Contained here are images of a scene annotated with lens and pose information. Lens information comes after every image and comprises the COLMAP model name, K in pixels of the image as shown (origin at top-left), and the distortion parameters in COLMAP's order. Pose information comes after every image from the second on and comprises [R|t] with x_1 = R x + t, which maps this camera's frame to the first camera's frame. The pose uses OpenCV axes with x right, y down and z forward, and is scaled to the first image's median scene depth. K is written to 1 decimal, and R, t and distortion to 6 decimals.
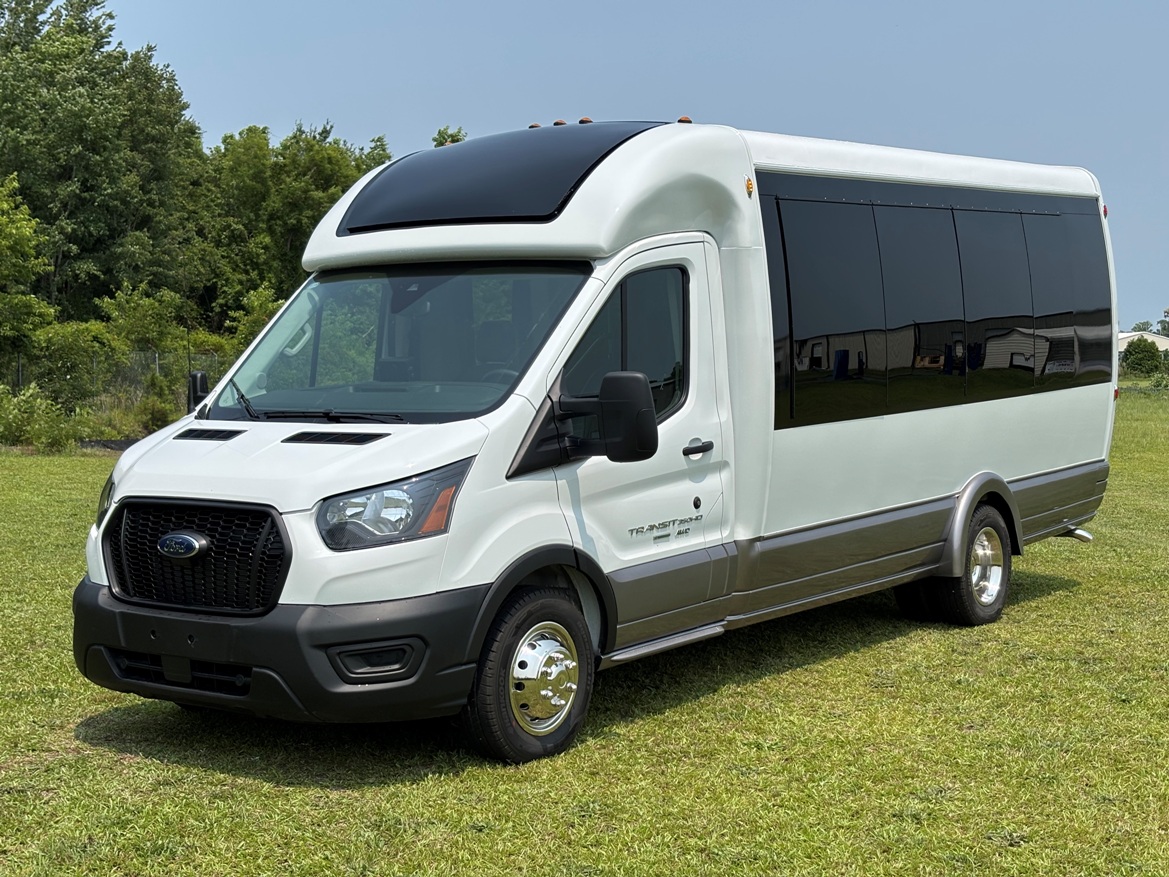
lens RADIAL K [[1754.9, 0, 590.7], [0, 1754.9, 439.1], [0, 0, 1]] dist [0.241953, -0.963563]
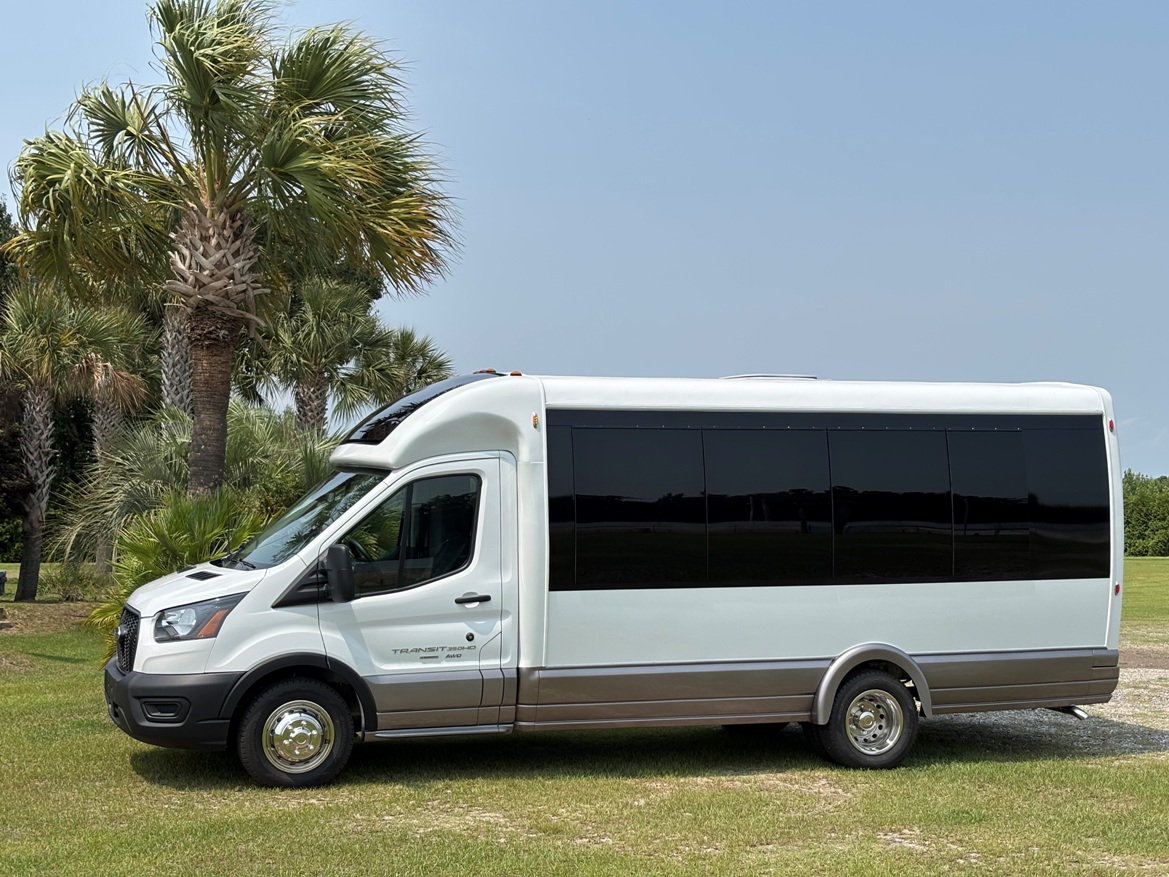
lens RADIAL K [[1746.3, 0, 601.6], [0, 1746.3, 438.1], [0, 0, 1]] dist [0.245667, -1.016939]
pose [[0.837089, 0.021344, -0.546651, 1.010859], [-0.065335, 0.995987, -0.061160, -0.049429], [0.543152, 0.086912, 0.835124, -0.178139]]
